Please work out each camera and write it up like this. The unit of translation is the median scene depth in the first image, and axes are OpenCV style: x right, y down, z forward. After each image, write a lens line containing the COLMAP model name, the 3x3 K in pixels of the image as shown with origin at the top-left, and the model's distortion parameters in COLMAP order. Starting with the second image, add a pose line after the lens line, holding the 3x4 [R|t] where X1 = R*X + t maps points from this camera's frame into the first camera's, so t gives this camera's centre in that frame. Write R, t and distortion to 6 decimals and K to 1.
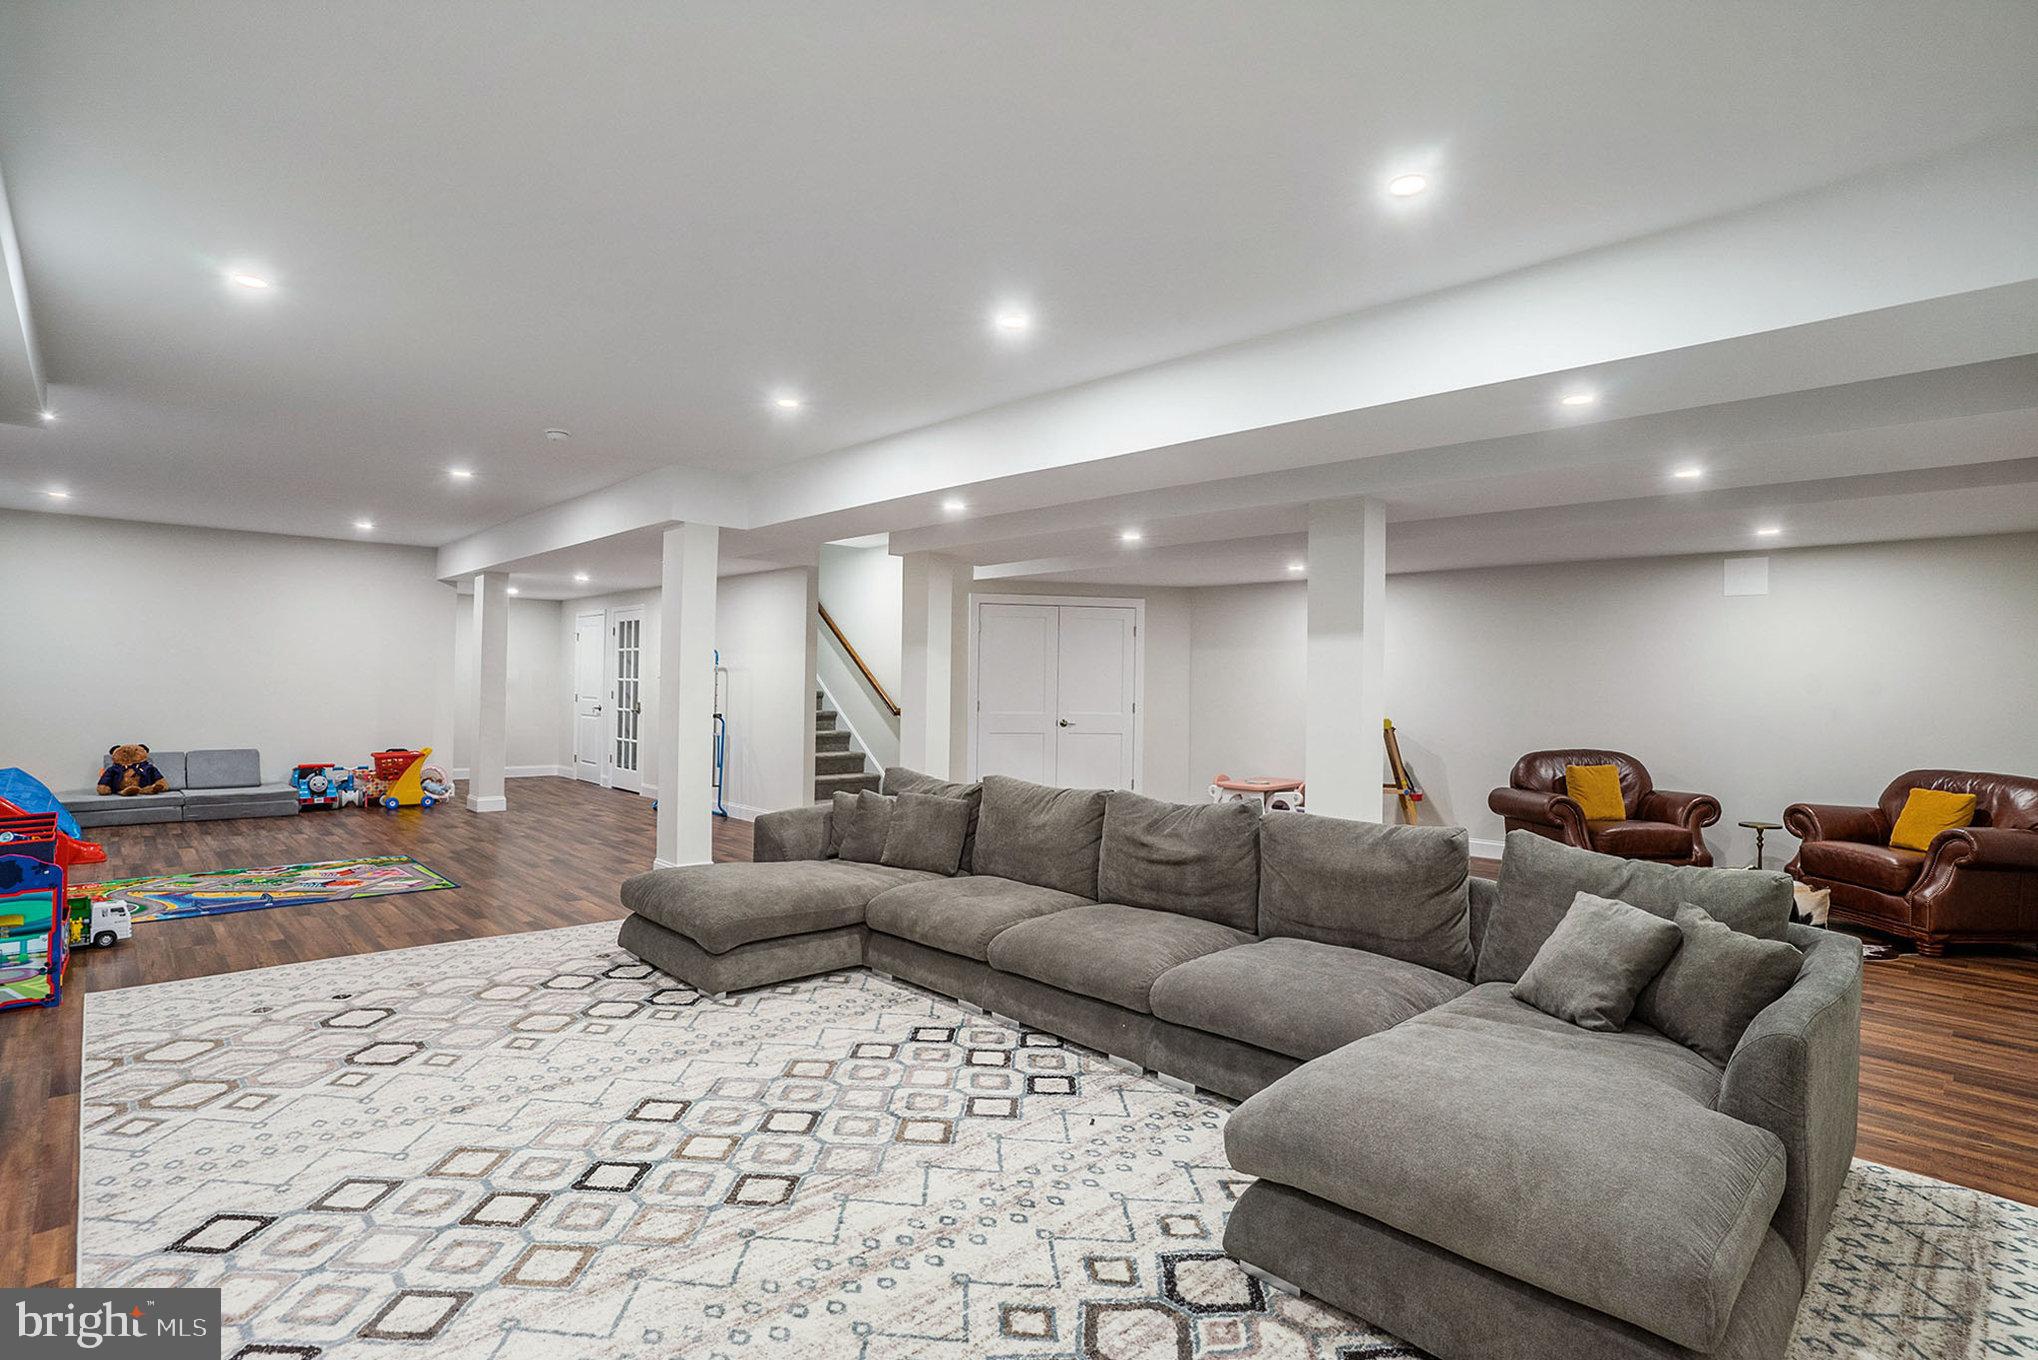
lens RADIAL K [[1010.4, 0, 1014.8], [0, 1010.4, 669.4], [0, 0, 1]] dist [-0.069055, 0.041526]
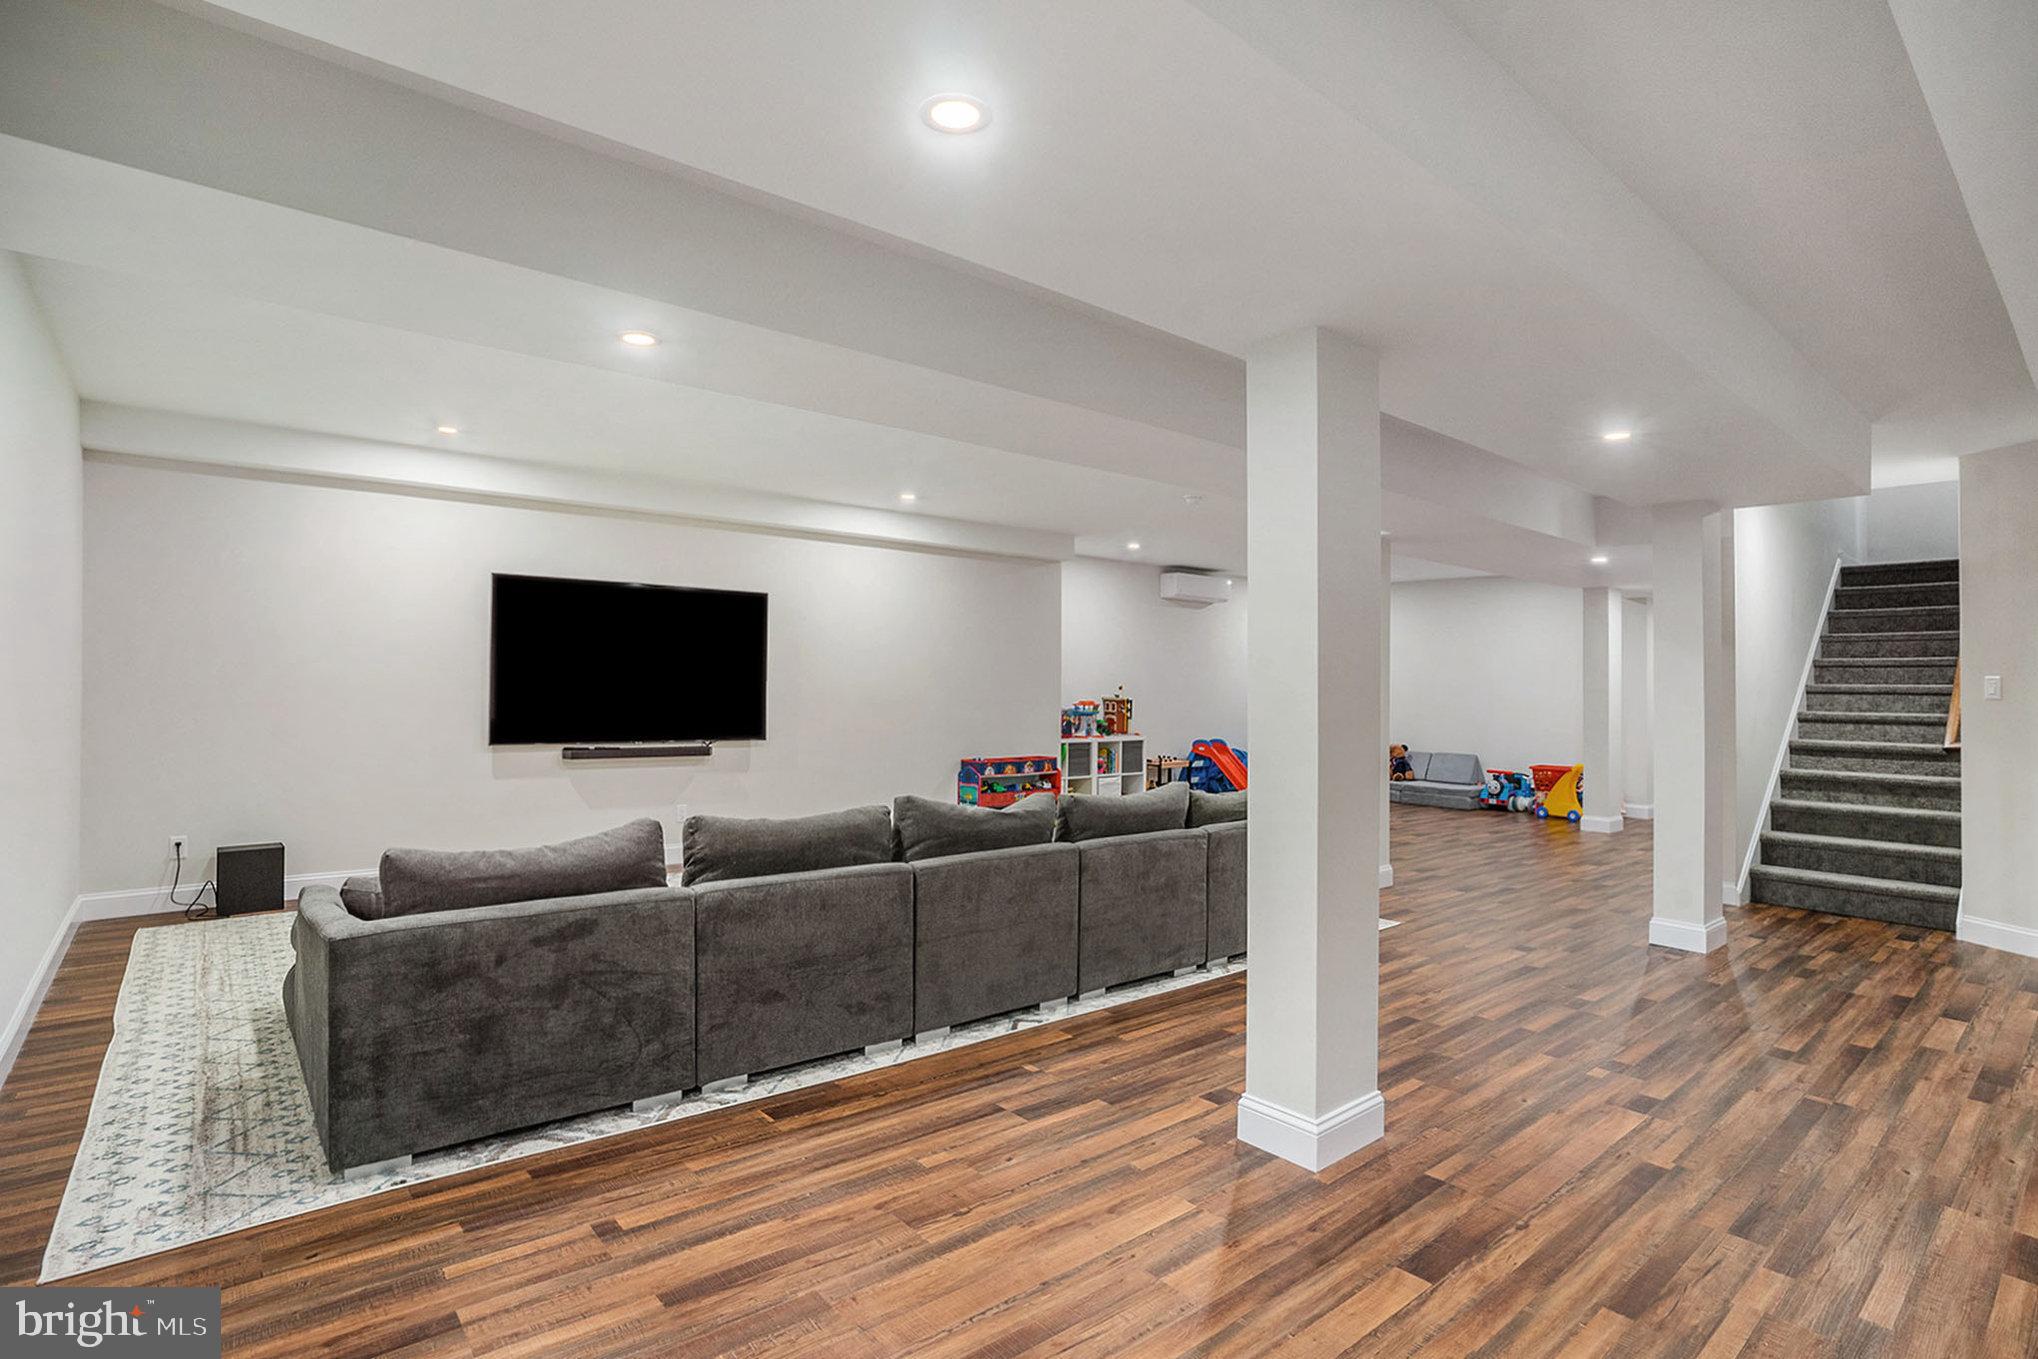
lens RADIAL K [[1010.4, 0, 1014.8], [0, 1010.4, 668.9], [0, 0, 1]] dist [-0.069055, 0.041526]
pose [[-0.076739, -0.034666, -0.996448, 1.871661], [-0.009953, 0.999372, -0.034001, 0.074971], [0.997002, 0.007308, -0.077036, 1.847027]]
